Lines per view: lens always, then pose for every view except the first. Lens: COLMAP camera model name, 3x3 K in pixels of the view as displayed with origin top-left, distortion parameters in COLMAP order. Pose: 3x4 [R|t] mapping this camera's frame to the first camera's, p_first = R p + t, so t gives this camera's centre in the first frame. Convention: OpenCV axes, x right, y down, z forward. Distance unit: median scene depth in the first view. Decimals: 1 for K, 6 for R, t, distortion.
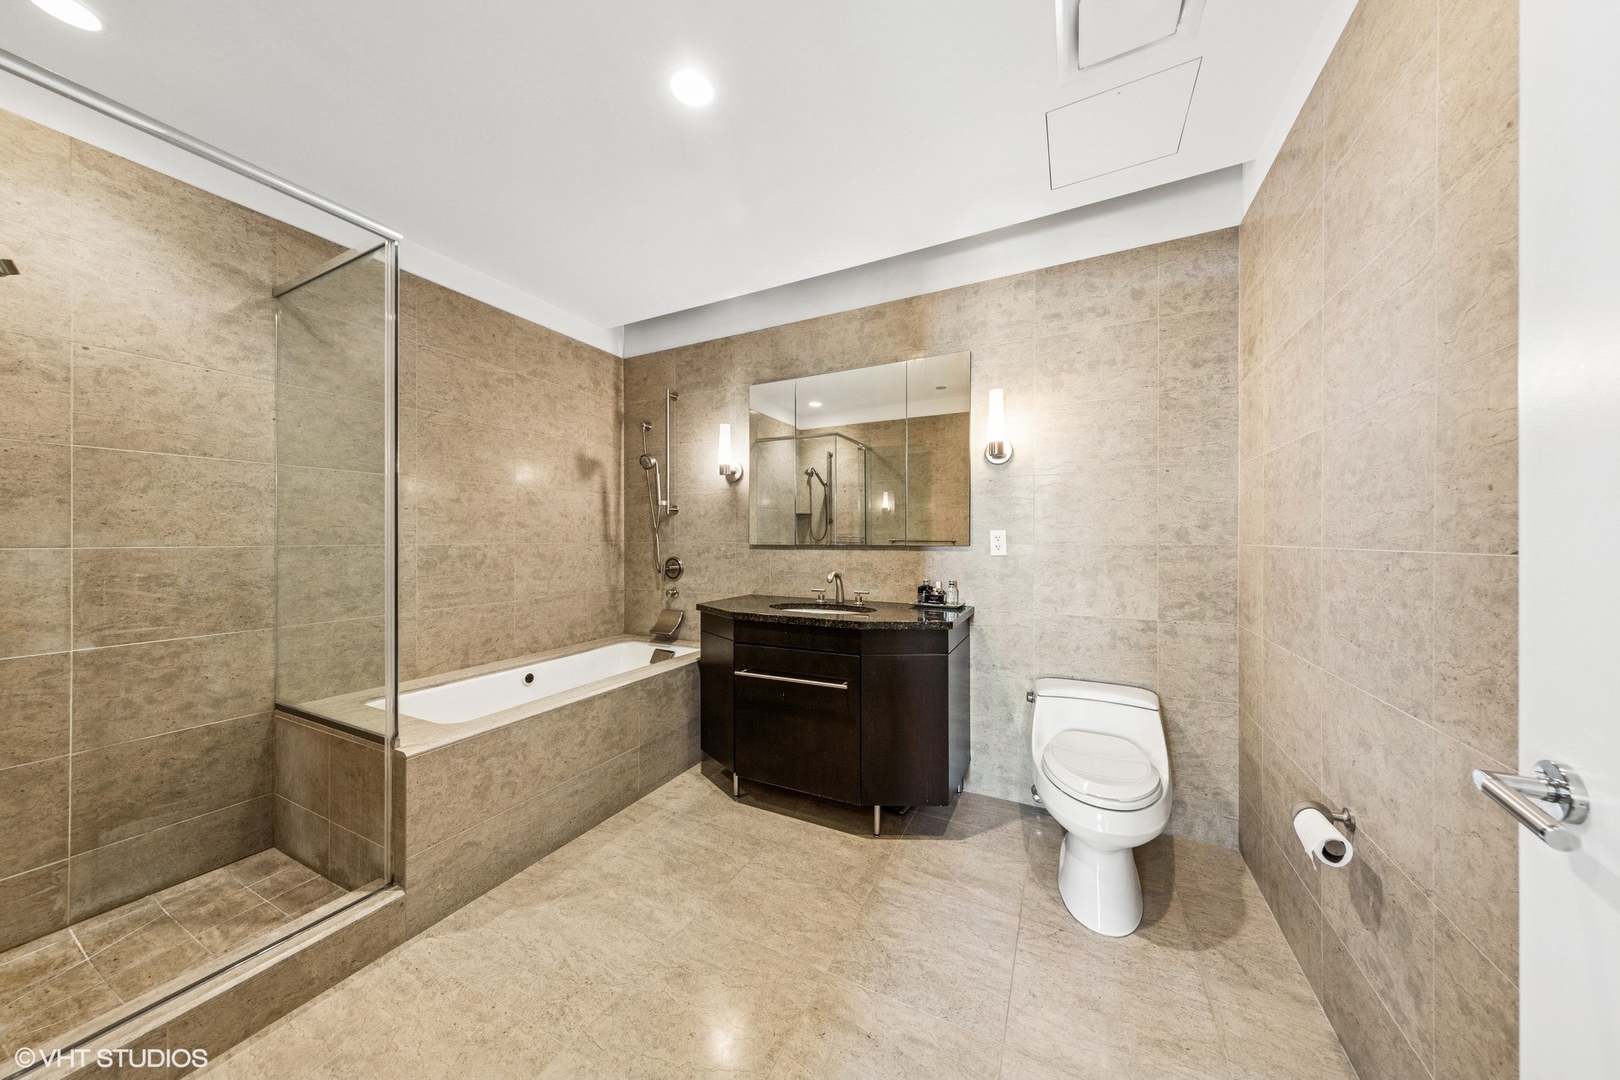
lens RADIAL K [[515.6, 0, 805.9], [0, 515.6, 537.5], [0, 0, 1]] dist [0.006977, -0.000217]
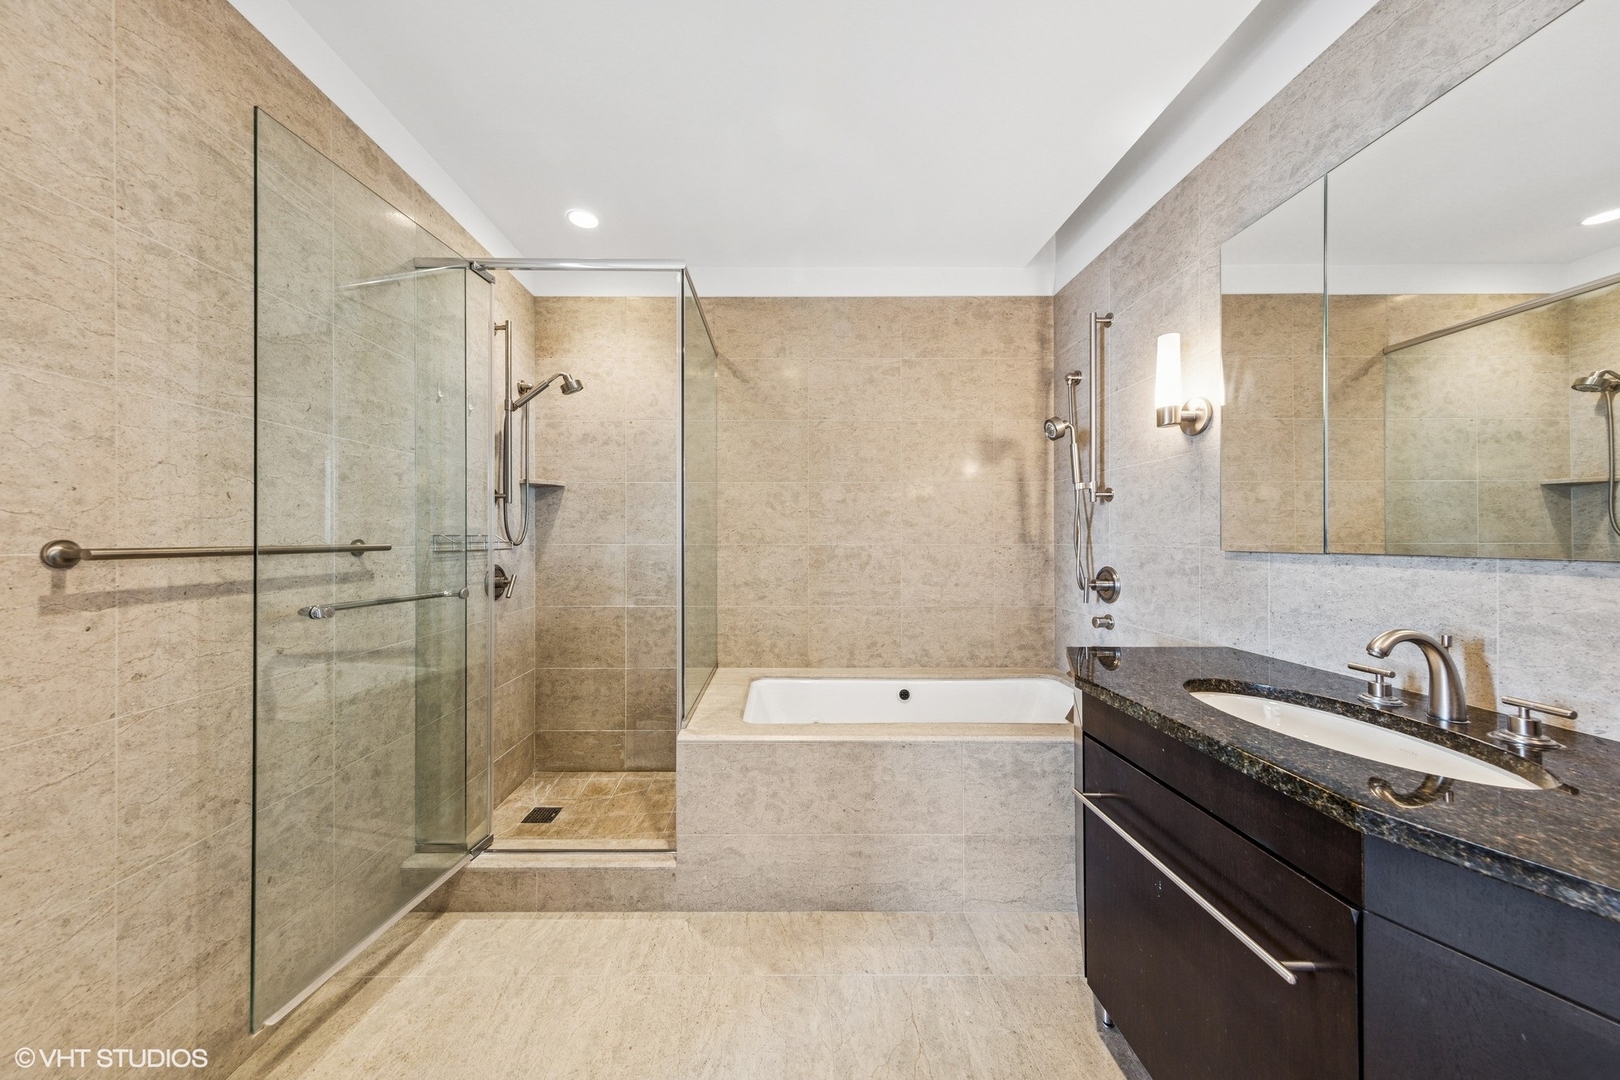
lens RADIAL K [[515.6, 0, 805.9], [0, 515.6, 537.5], [0, 0, 1]] dist [0.006977, -0.000217]
pose [[0.456354, -0.002144, -0.889796, 0.187674], [0.001045, 0.999998, -0.001873, 0.001314], [0.889798, -0.000075, 0.456355, 0.448701]]
